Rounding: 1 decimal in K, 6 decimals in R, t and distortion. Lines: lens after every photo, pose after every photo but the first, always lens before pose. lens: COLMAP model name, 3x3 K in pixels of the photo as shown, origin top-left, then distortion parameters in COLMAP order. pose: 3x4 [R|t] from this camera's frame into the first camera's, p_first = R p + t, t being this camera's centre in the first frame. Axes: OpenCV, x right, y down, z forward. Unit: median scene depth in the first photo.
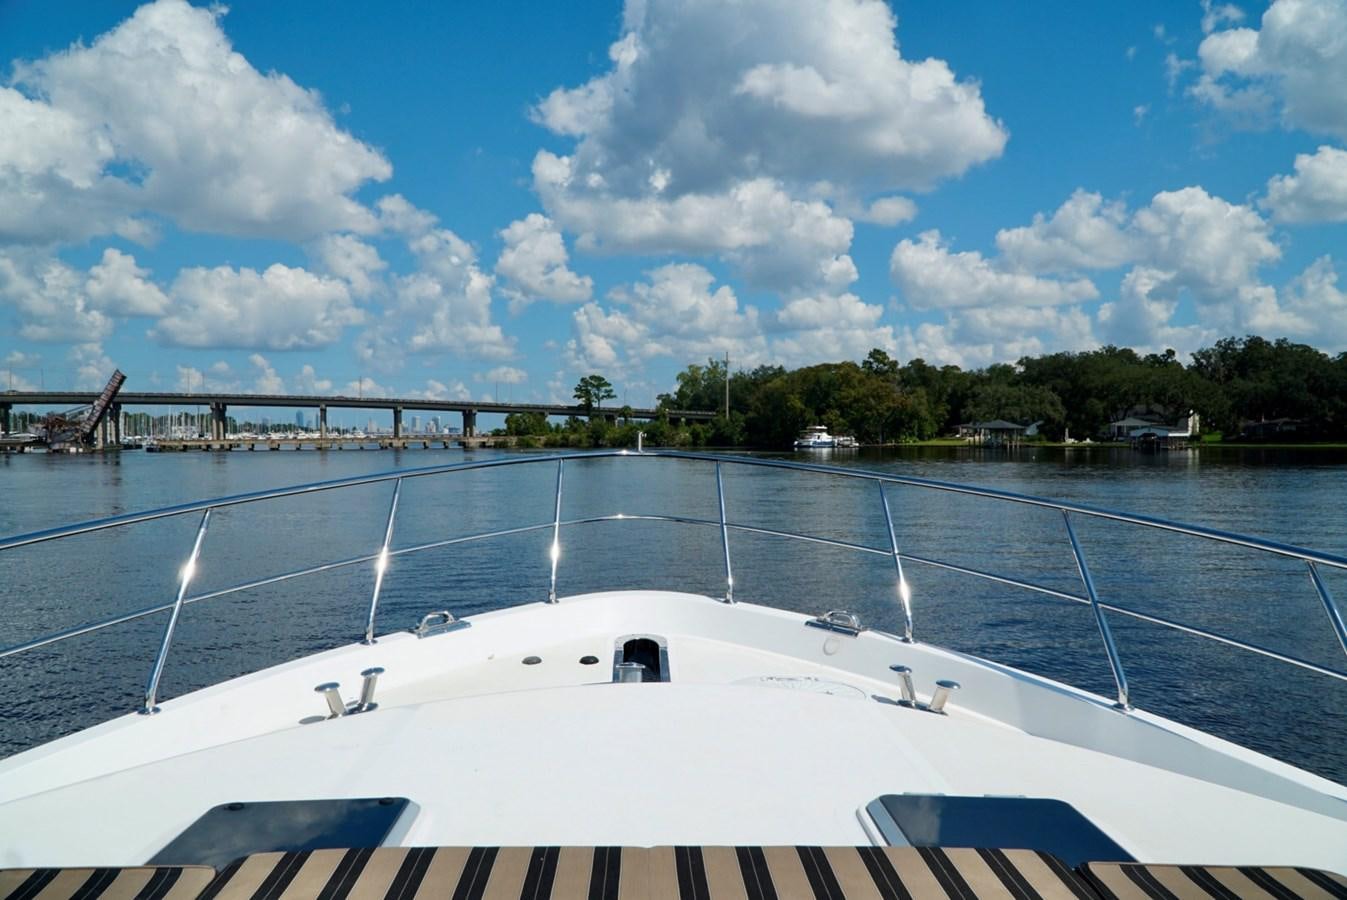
lens RADIAL K [[1072.2, 0, 673.6], [0, 1072.2, 456.7], [0, 0, 1]] dist [-0.001598, -0.008881]
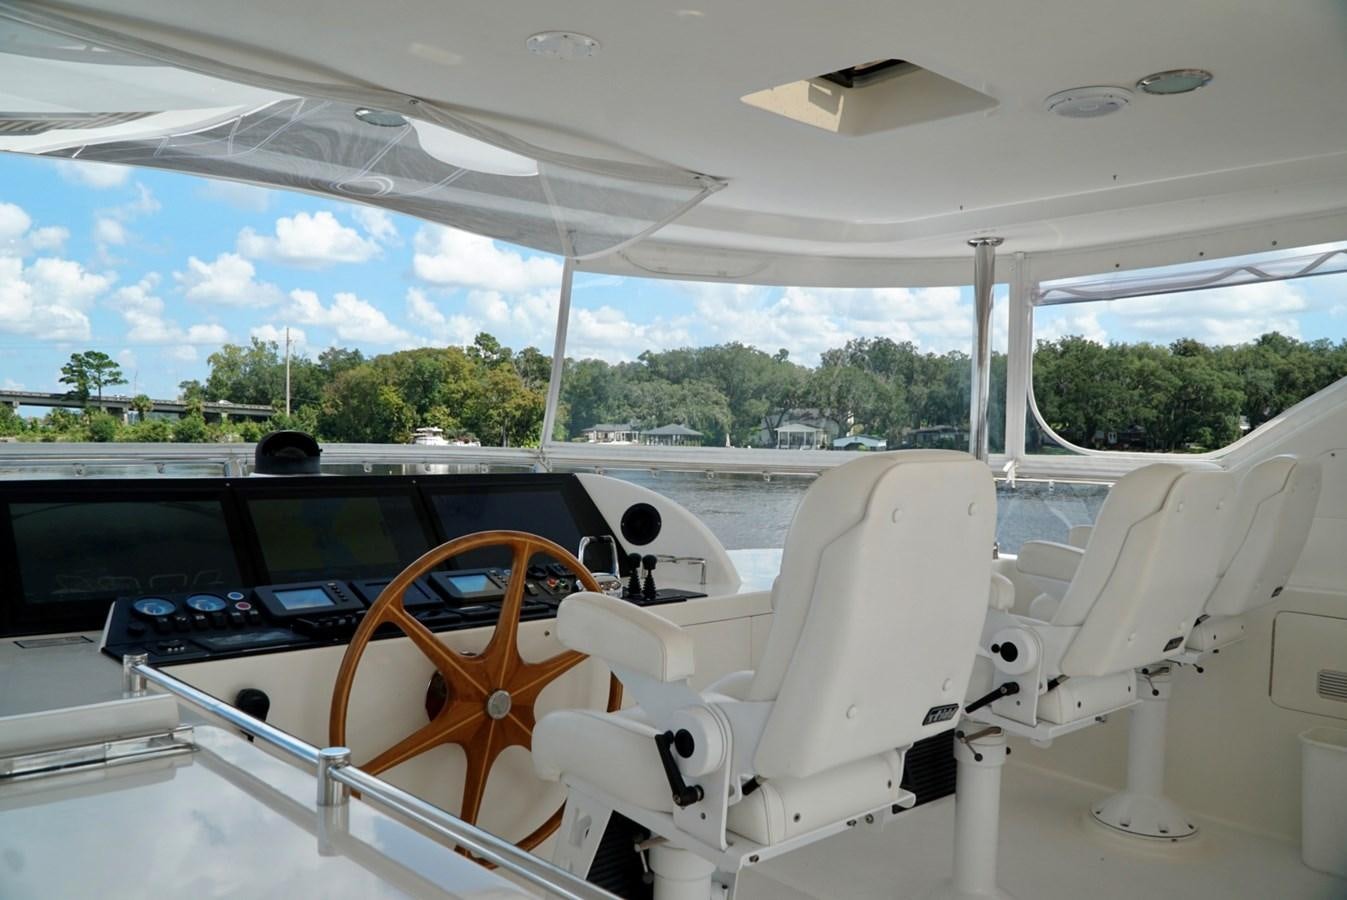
lens RADIAL K [[1072.2, 0, 666.0], [0, 1072.2, 441.4], [0, 0, 1]] dist [-0.001598, -0.008881]
pose [[0.904210, 0.005865, 0.427049, -0.035750], [-0.001344, 0.999940, -0.010885, -0.009594], [-0.427087, 0.009269, 0.904163, 0.210870]]
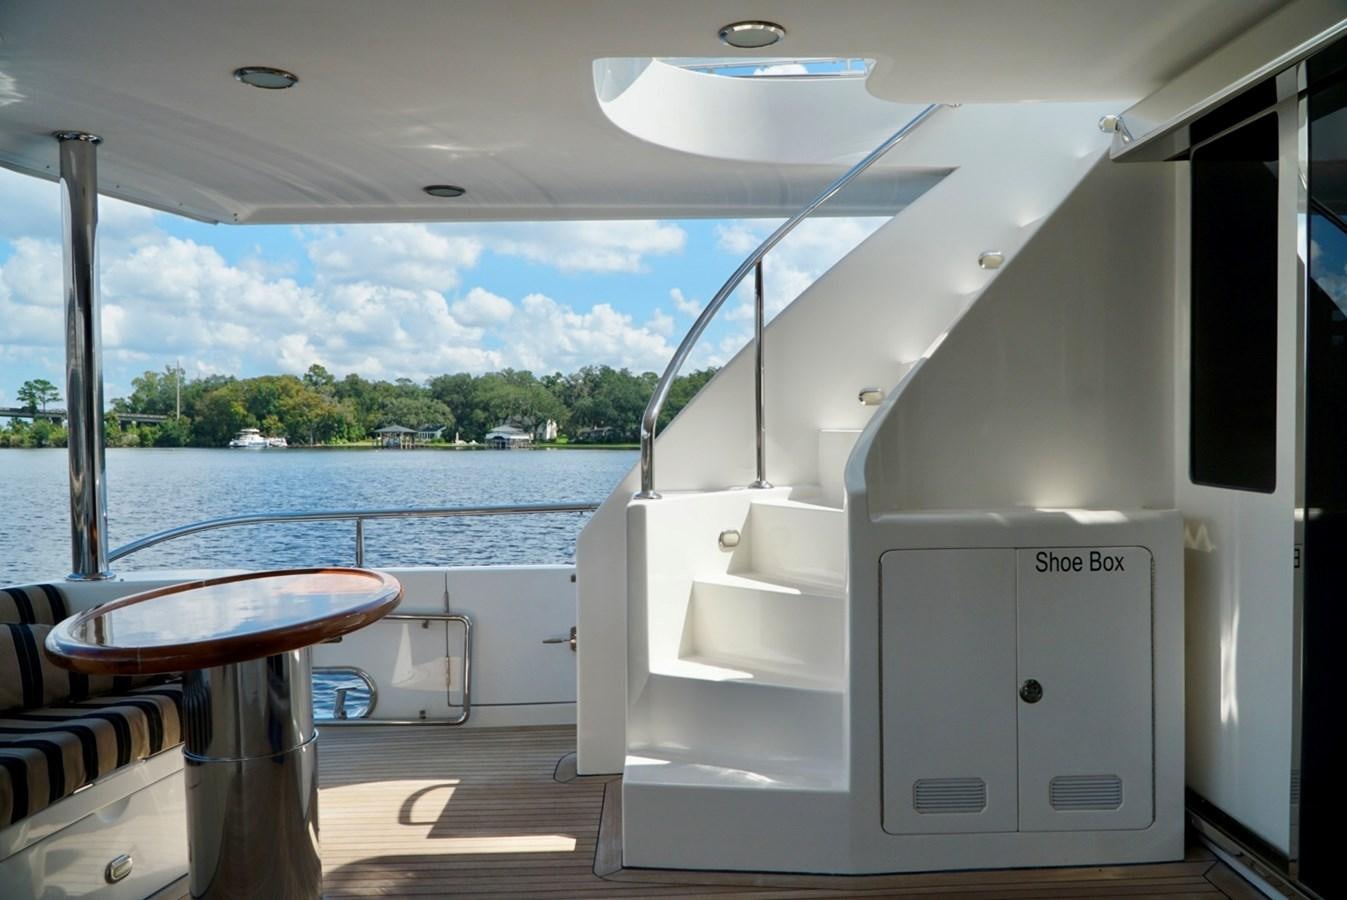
lens RADIAL K [[1072.2, 0, 670.3], [0, 1072.2, 448.9], [0, 0, 1]] dist [-0.001598, -0.008881]
pose [[0.902935, 0.002264, 0.429770, 0.036869], [0.003576, 0.999912, -0.012781, 0.008843], [-0.429761, 0.013077, 0.902848, -0.234838]]
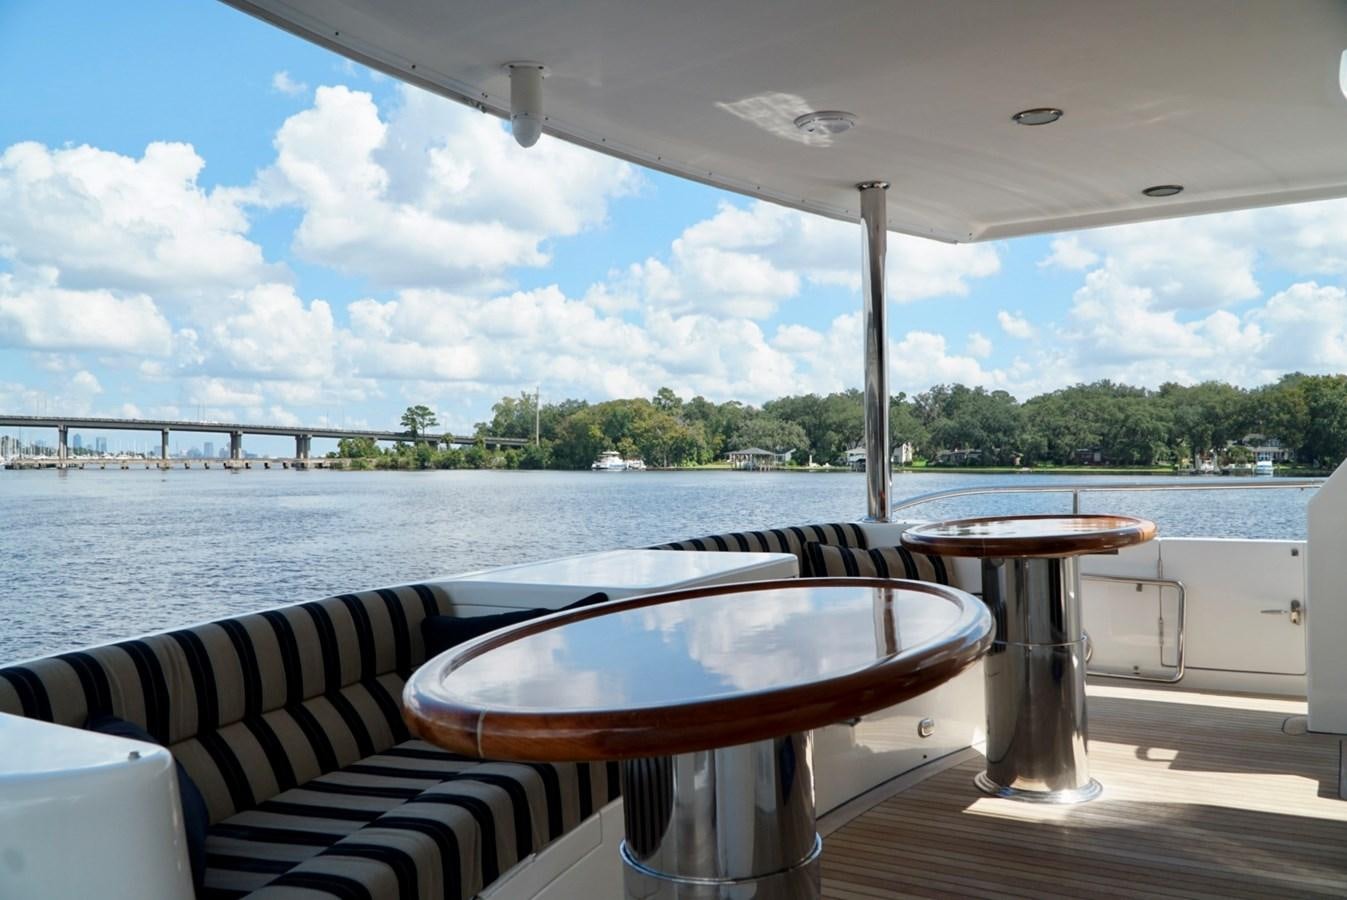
lens RADIAL K [[1072.2, 0, 674.6], [0, 1072.2, 444.9], [0, 0, 1]] dist [-0.001598, -0.008881]
pose [[0.984232, 0.010368, 0.176578, -0.008868], [-0.003735, 0.999276, -0.037854, 0.007953], [-0.176843, 0.036597, 0.983558, -0.172257]]
